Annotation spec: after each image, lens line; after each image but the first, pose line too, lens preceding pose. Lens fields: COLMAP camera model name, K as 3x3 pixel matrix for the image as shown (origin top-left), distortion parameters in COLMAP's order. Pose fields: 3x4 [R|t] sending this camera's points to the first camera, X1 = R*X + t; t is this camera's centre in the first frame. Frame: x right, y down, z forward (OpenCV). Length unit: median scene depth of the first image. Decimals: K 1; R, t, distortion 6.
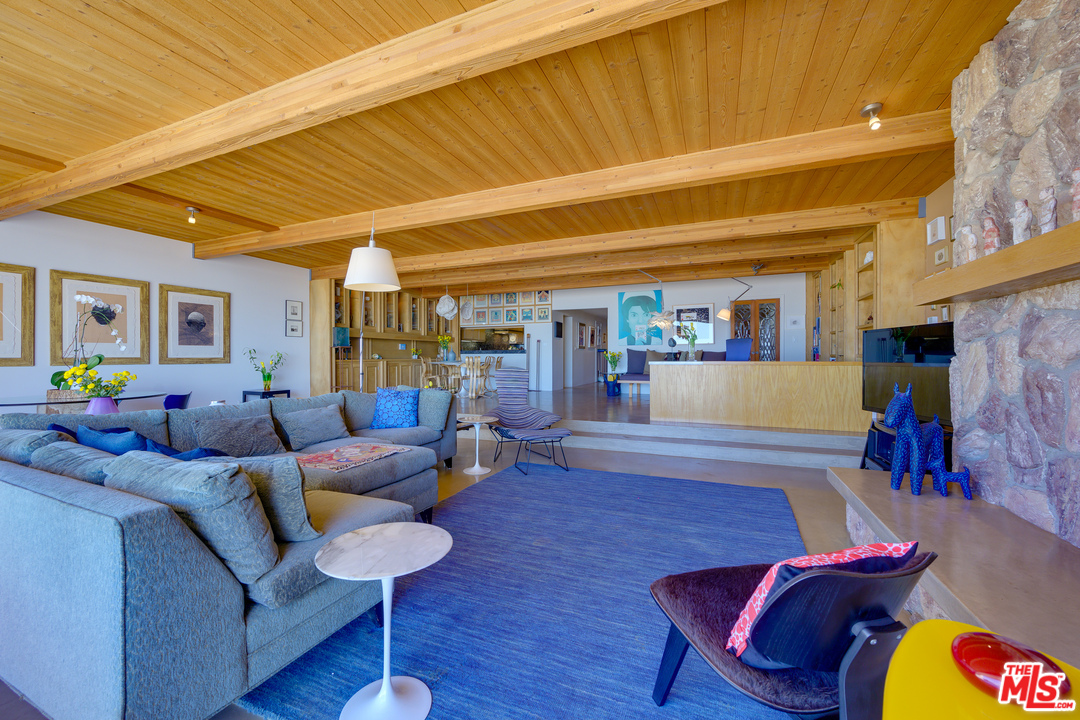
lens RADIAL K [[425.4, 0, 538.6], [0, 425.4, 358.1], [0, 0, 1]] dist [-0.001186, 0.000157]
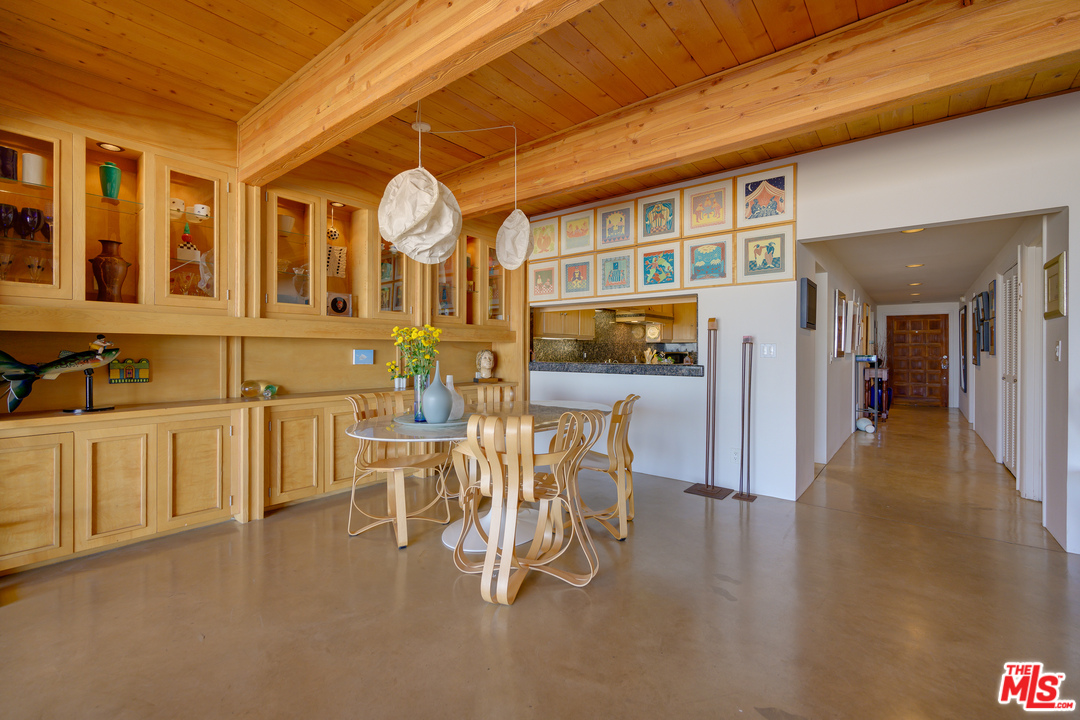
lens RADIAL K [[469.0, 0, 540.8], [0, 469.0, 351.8], [0, 0, 1]] dist [0.001609, 0.000067]
pose [[0.962285, 0.004371, -0.272009, -0.087687], [-0.005233, 0.999983, -0.002442, -0.048404], [0.271994, 0.003774, 0.962292, 1.003320]]
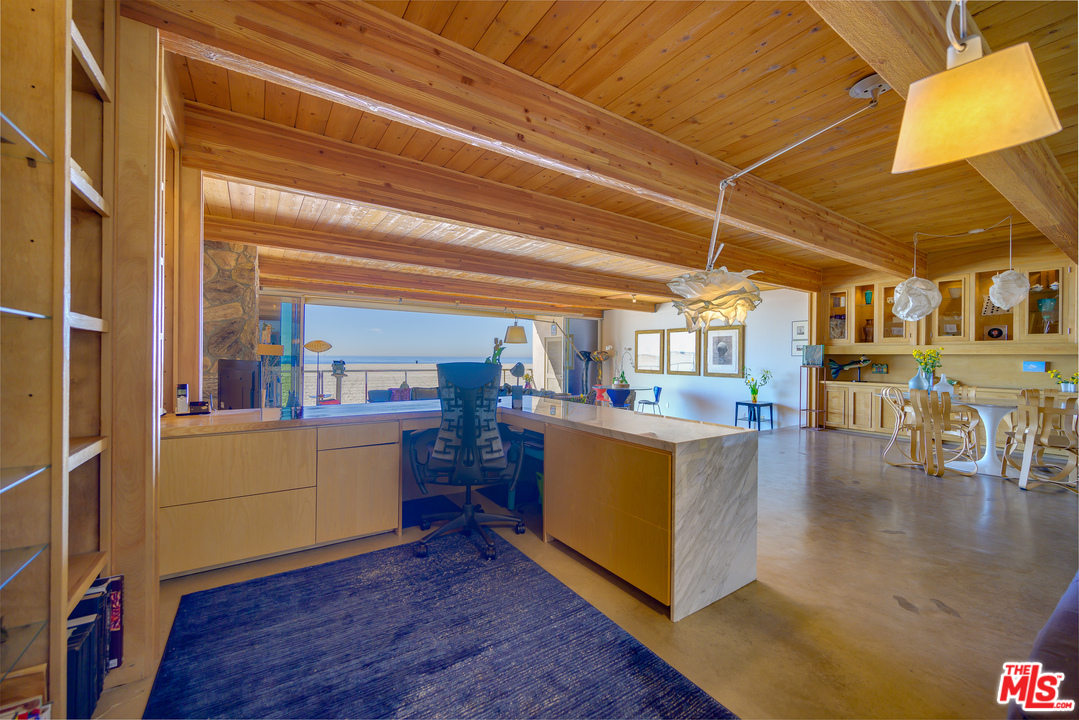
lens RADIAL K [[425.0, 0, 538.1], [0, 425.0, 358.1], [0, 0, 1]] dist [-0.001186, 0.000157]
pose [[-0.551664, 0.000581, -0.834067, 0.729084], [-0.011042, 0.999907, 0.008000, -0.053930], [0.833994, 0.013623, -0.551606, 1.210318]]
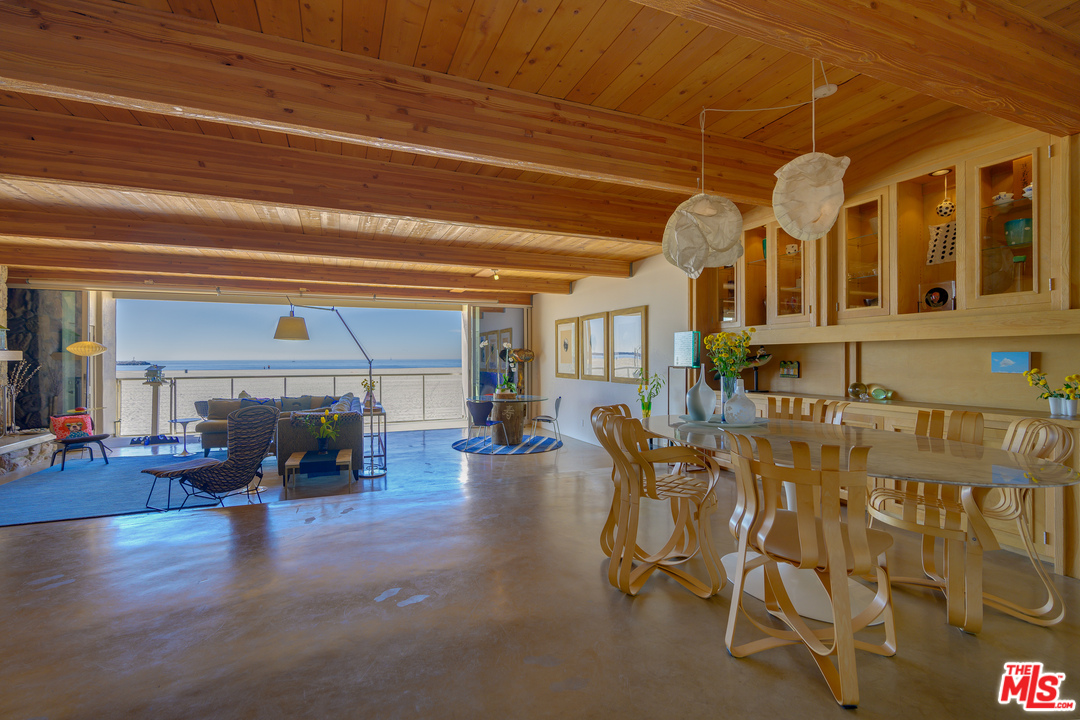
lens RADIAL K [[488.5, 0, 540.0], [0, 488.5, 360.0], [0, 0, 1]] dist [0.001096, 0.000036]
pose [[-0.703894, 0.009699, -0.710238, 0.146792], [0.005212, 0.999950, 0.008490, -0.049894], [0.710285, 0.002275, -0.703910, 1.572025]]
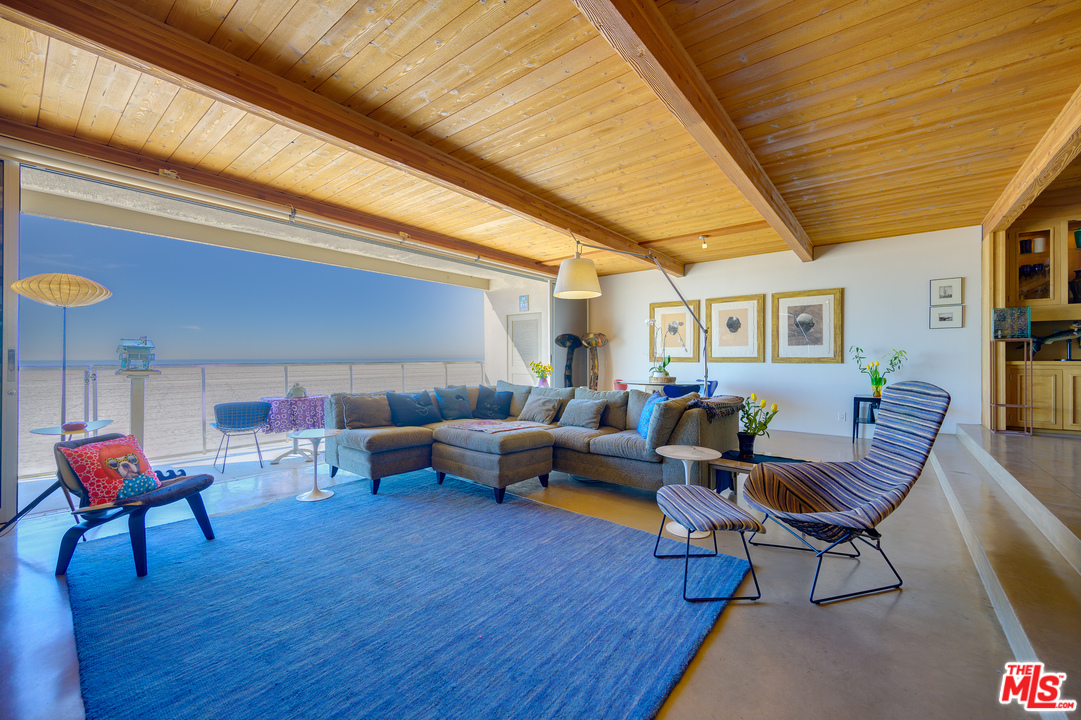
lens RADIAL K [[431.5, 0, 539.4], [0, 431.5, 358.1], [0, 0, 1]] dist [-0.000443, -0.000065]
pose [[-0.274279, 0.004802, -0.961638, 0.369661], [0.000588, 0.999988, 0.004826, -0.004113], [0.961650, 0.000758, -0.274279, 0.628103]]
